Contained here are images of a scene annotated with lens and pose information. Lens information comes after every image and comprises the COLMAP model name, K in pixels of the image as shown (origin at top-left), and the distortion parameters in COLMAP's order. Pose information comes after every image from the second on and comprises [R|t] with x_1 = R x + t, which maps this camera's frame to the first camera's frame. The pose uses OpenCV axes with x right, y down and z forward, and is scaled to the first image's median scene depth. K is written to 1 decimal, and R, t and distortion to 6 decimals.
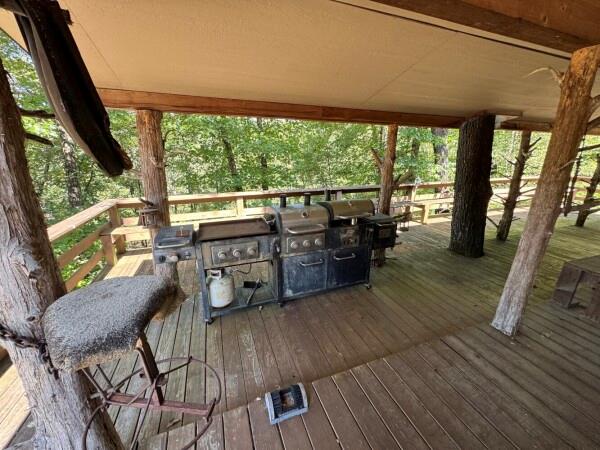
lens RADIAL K [[239.7, 0, 300.8], [0, 239.7, 225.2], [0, 0, 1]] dist [-0.003900, 0.000437]
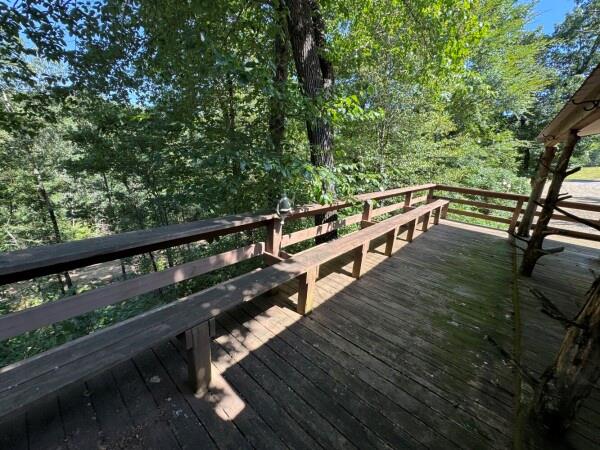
lens RADIAL K [[239.7, 0, 301.7], [0, 239.7, 224.9], [0, 0, 1]] dist [-0.003900, 0.000437]
pose [[0.877307, -0.074360, 0.474135, 0.326298], [0.071500, 0.997150, 0.024087, -0.161866], [-0.474574, 0.012769, 0.880123, 0.643172]]
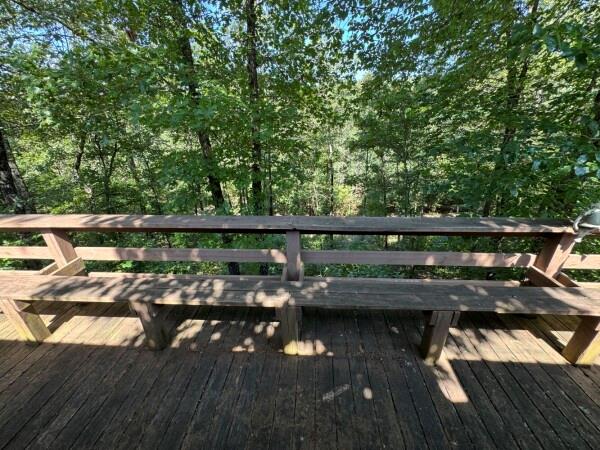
lens RADIAL K [[239.7, 0, 299.7], [0, 239.7, 225.2], [0, 0, 1]] dist [-0.003900, 0.000437]
pose [[0.908945, 0.154155, -0.387370, 0.281986], [-0.102834, 0.983320, 0.150021, -0.185253], [0.404035, -0.096526, 0.909636, 0.594612]]
